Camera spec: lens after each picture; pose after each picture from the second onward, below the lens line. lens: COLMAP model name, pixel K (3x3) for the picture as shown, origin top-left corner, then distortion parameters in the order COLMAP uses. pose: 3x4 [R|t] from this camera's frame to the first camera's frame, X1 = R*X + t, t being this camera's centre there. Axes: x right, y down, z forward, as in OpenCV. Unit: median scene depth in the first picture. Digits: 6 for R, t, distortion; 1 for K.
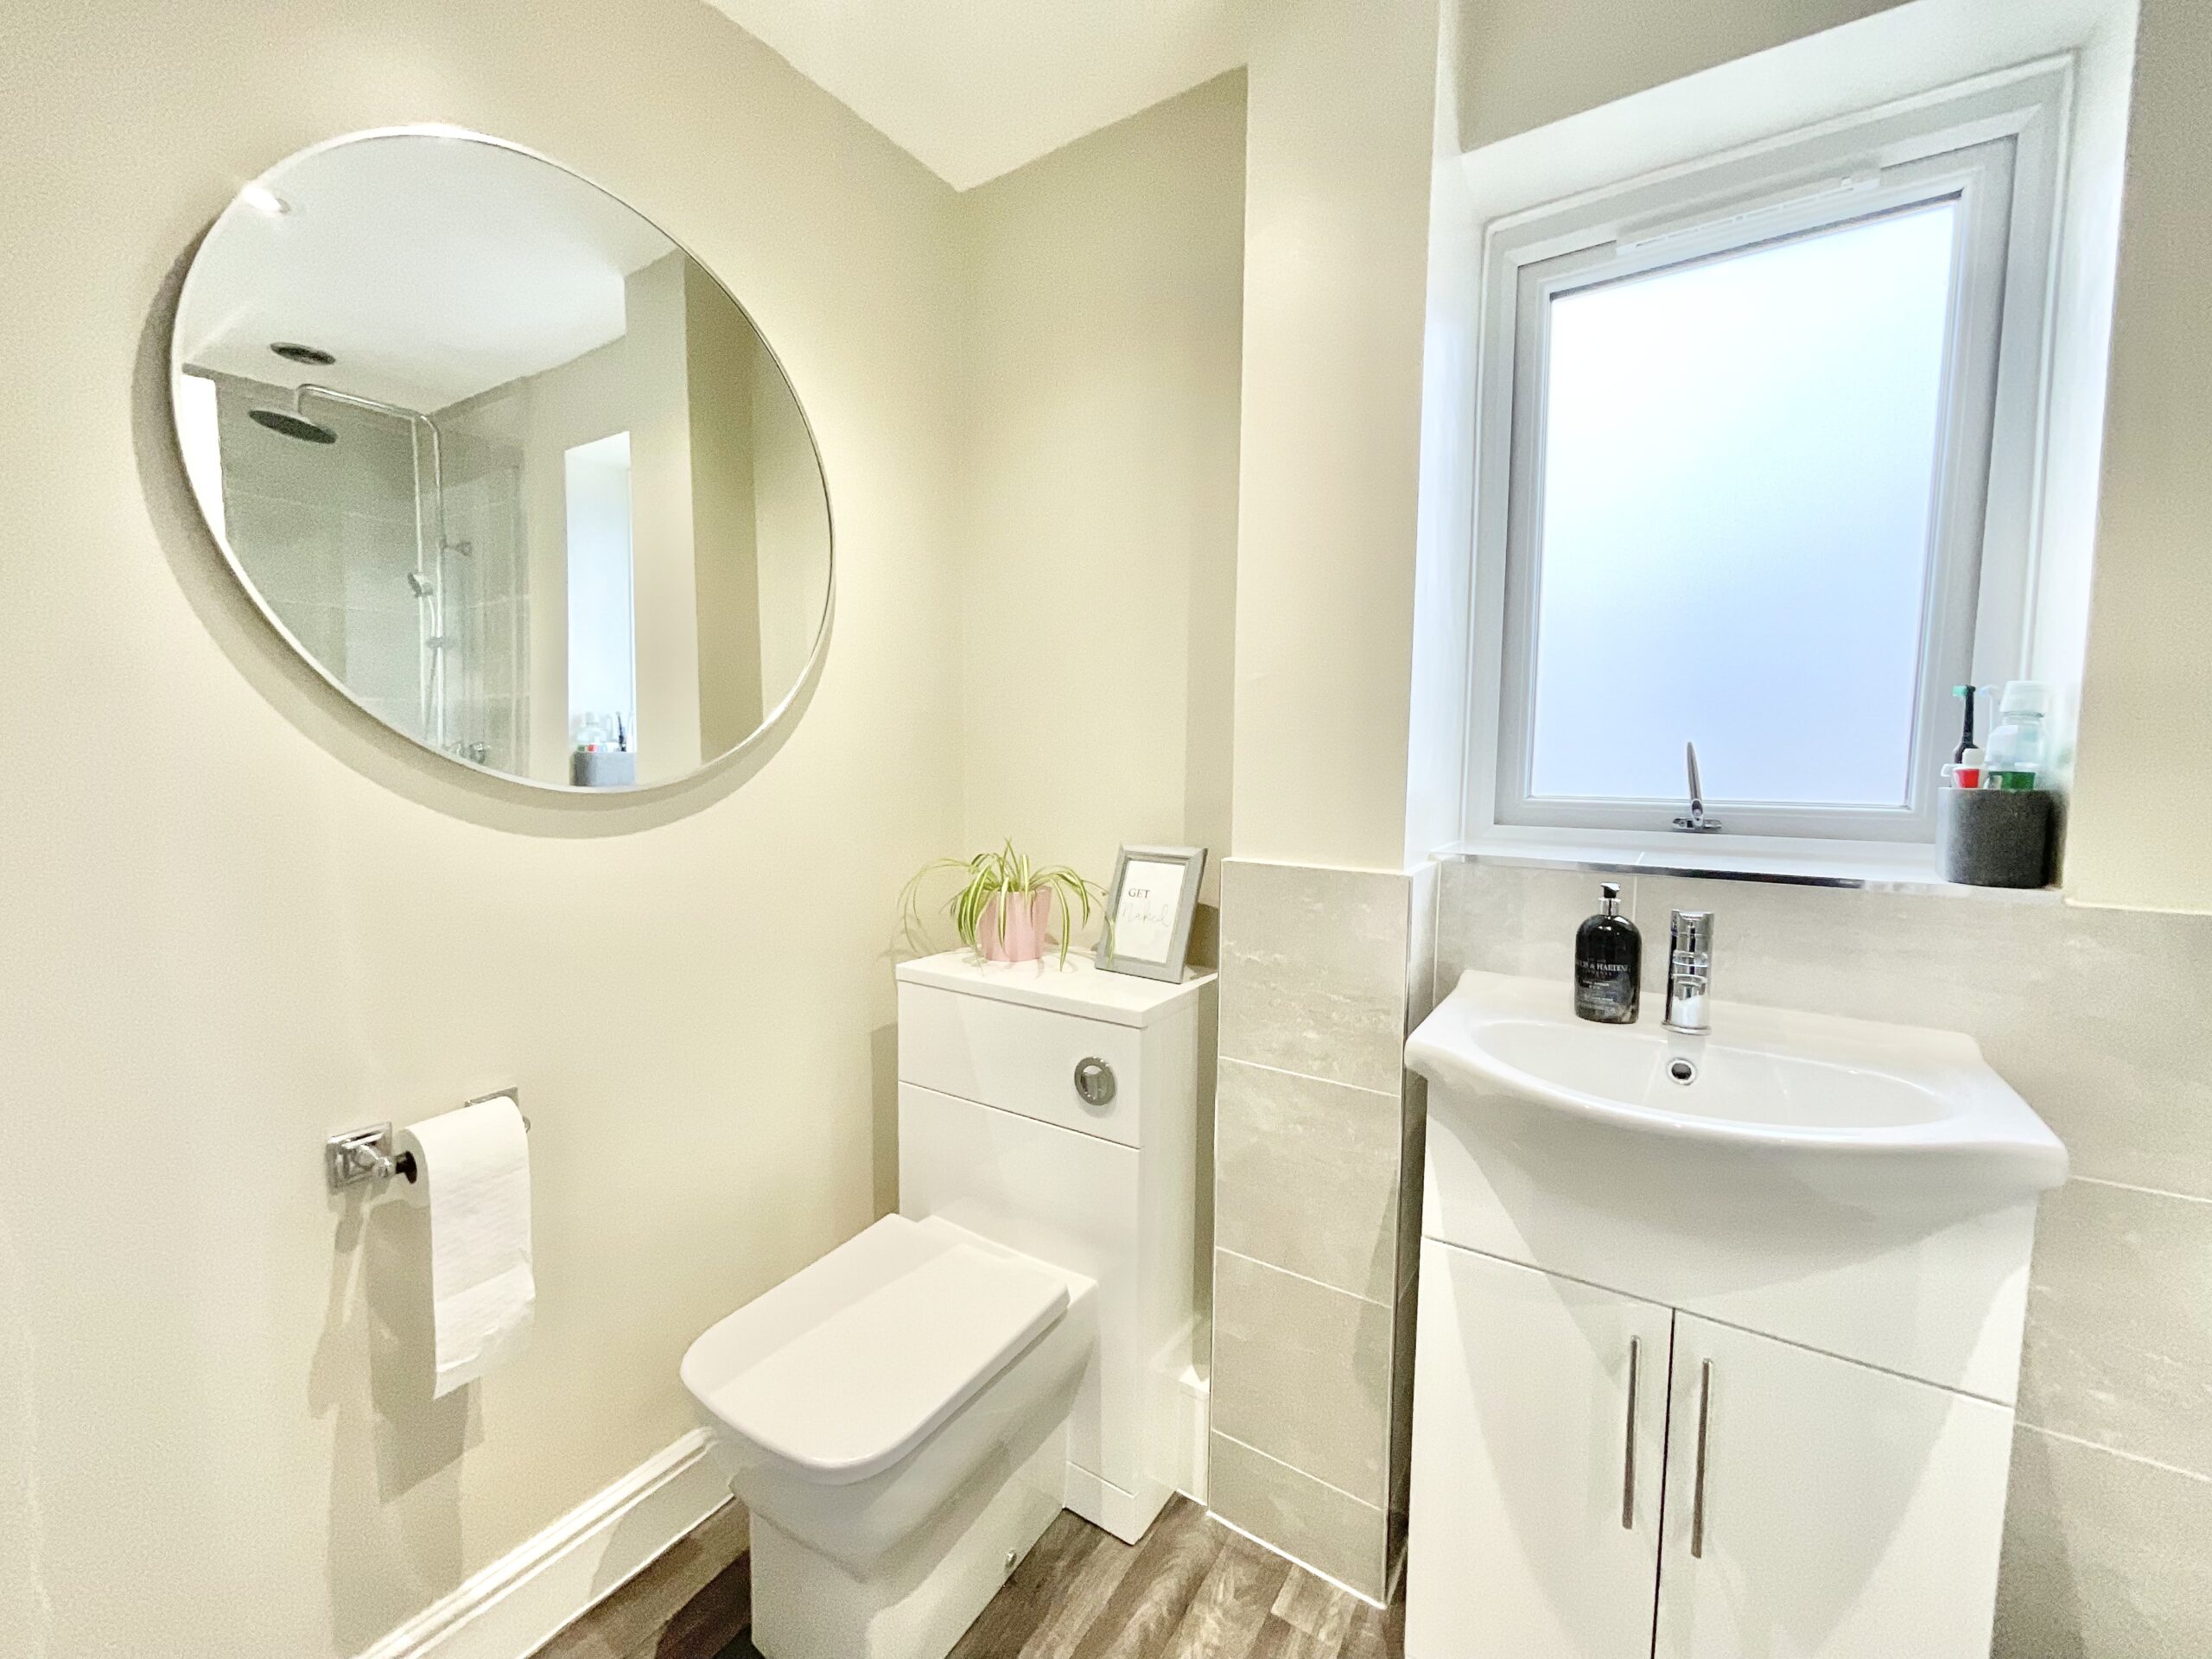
lens RADIAL K [[897.4, 0, 1106.0], [0, 897.4, 829.5], [0, 0, 1]] dist [0.000477, 0.000277]
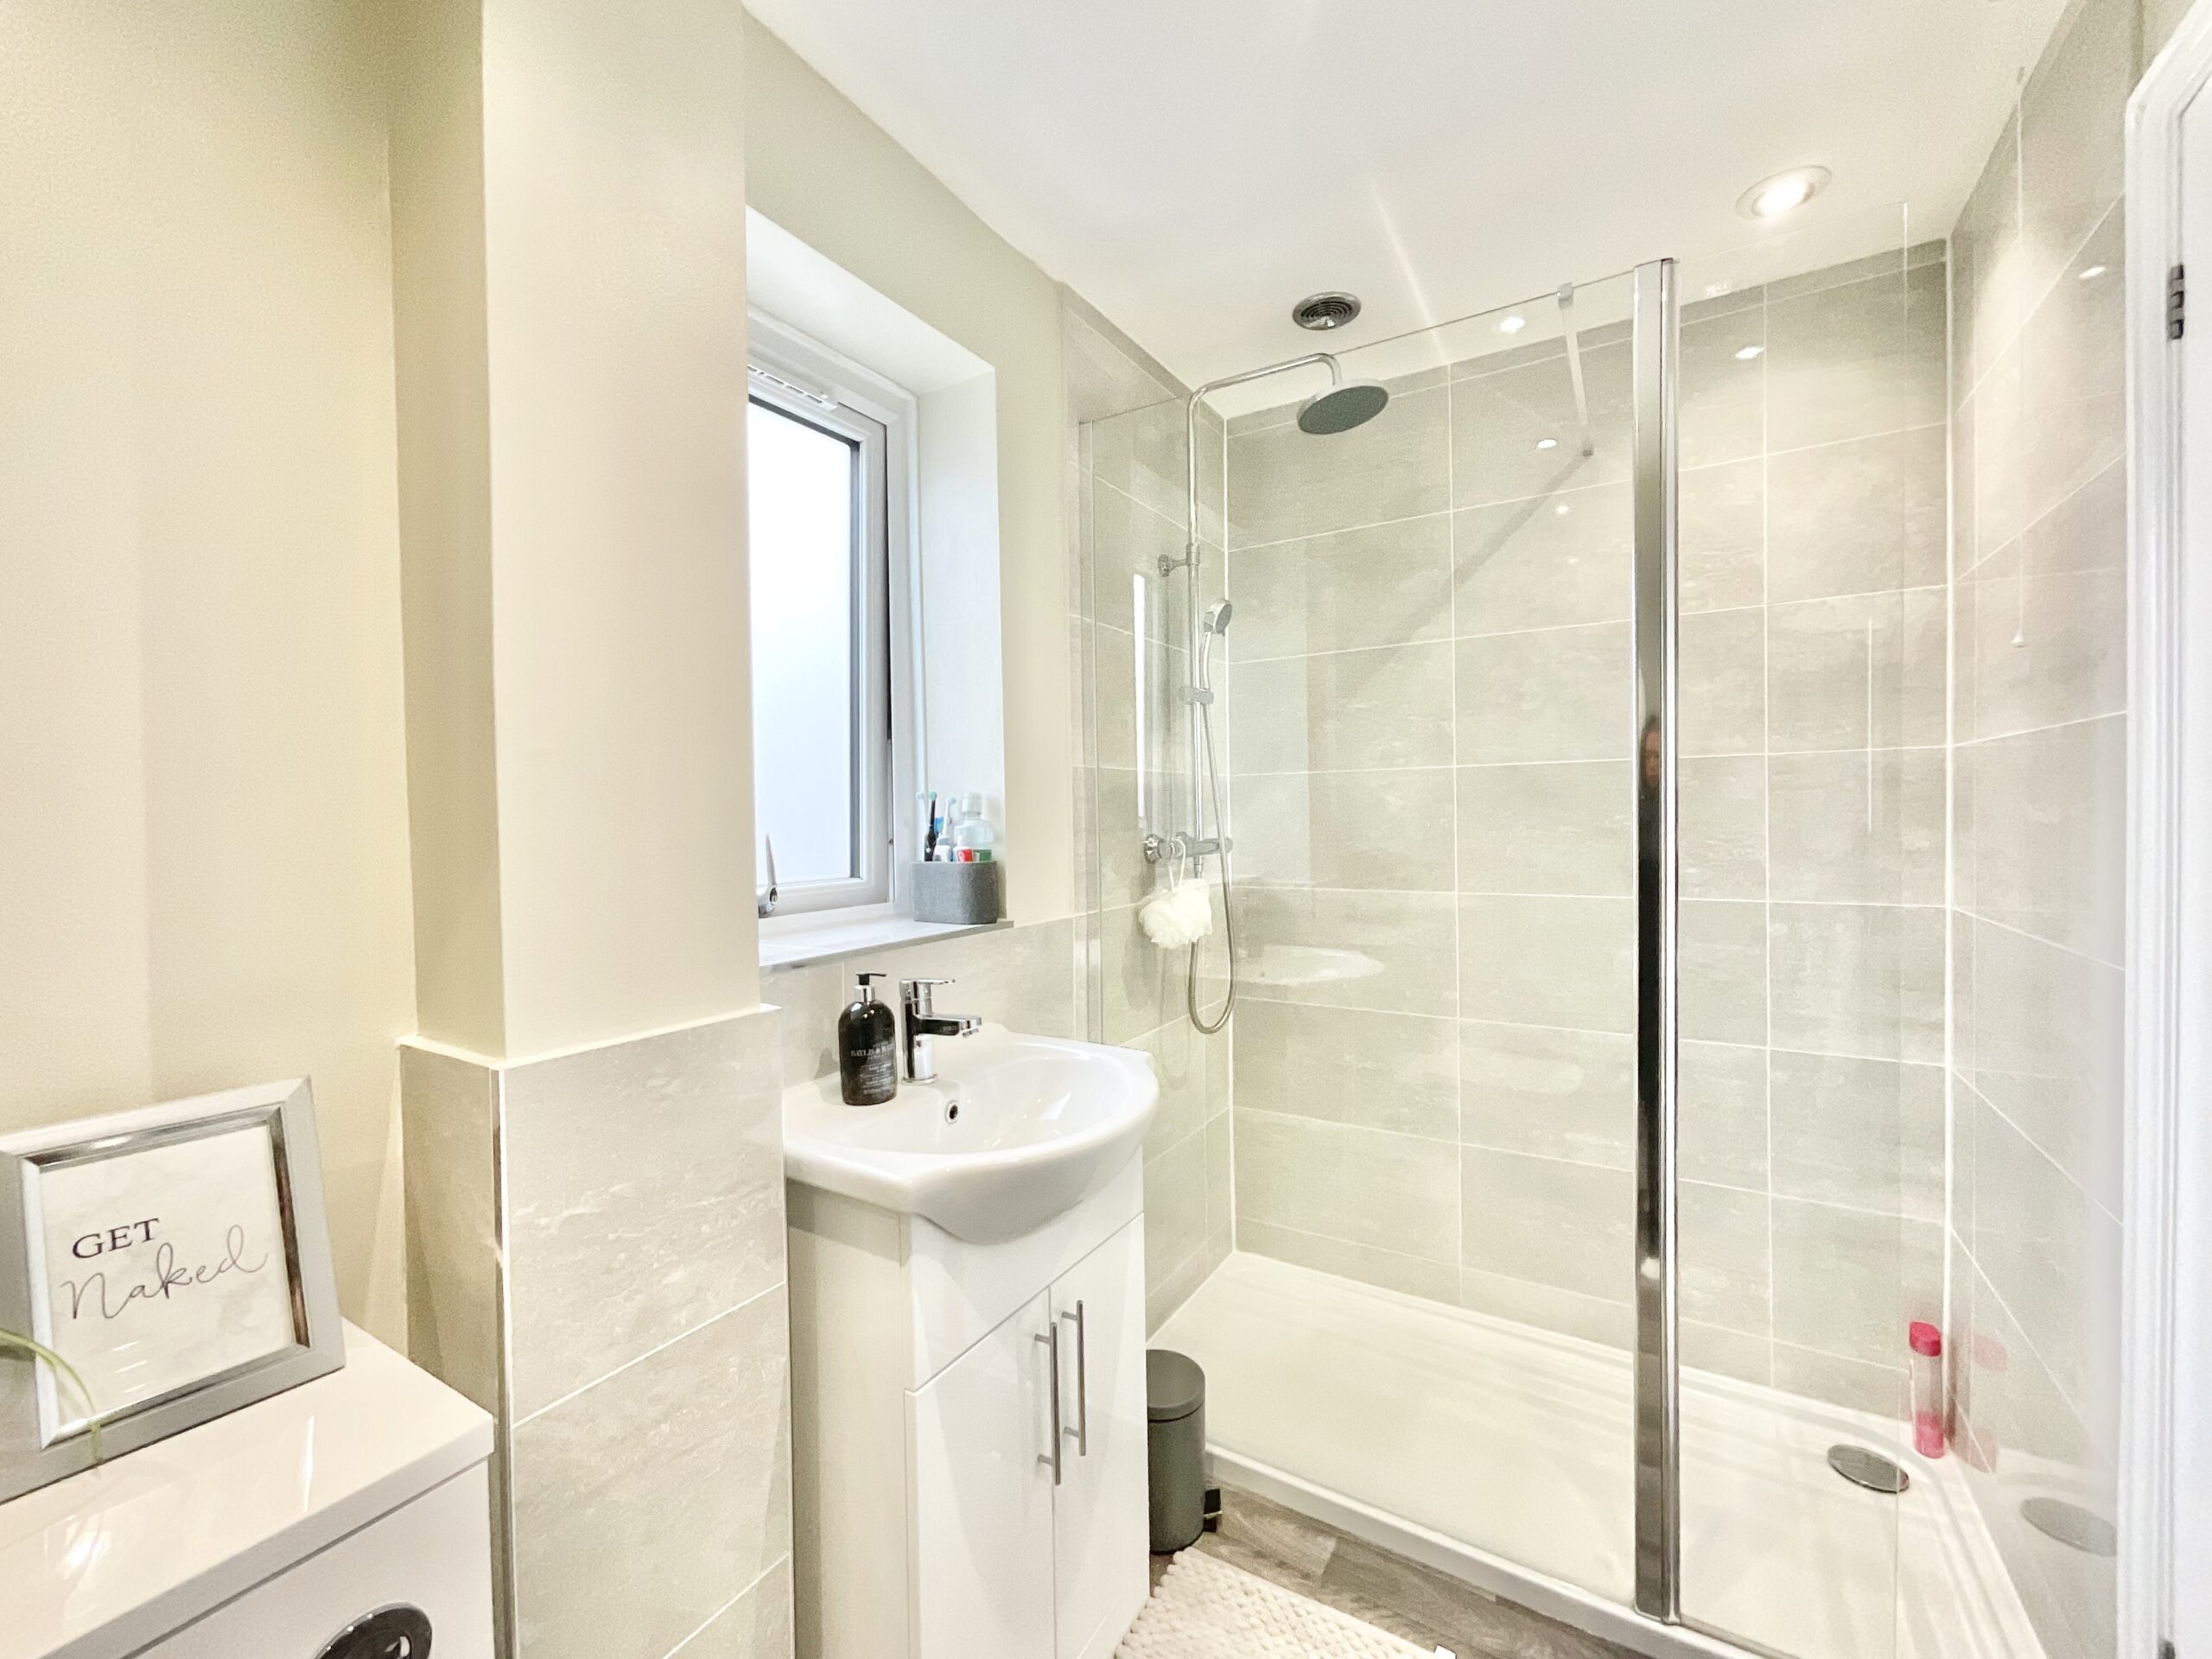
lens RADIAL K [[897.4, 0, 1106.0], [0, 897.4, 829.5], [0, 0, 1]] dist [0.000477, 0.000277]
pose [[-0.024769, -0.023649, 0.999413, -0.486202], [0.100558, 0.994591, 0.026027, -0.101726], [-0.994623, 0.101144, -0.022257, 0.693986]]
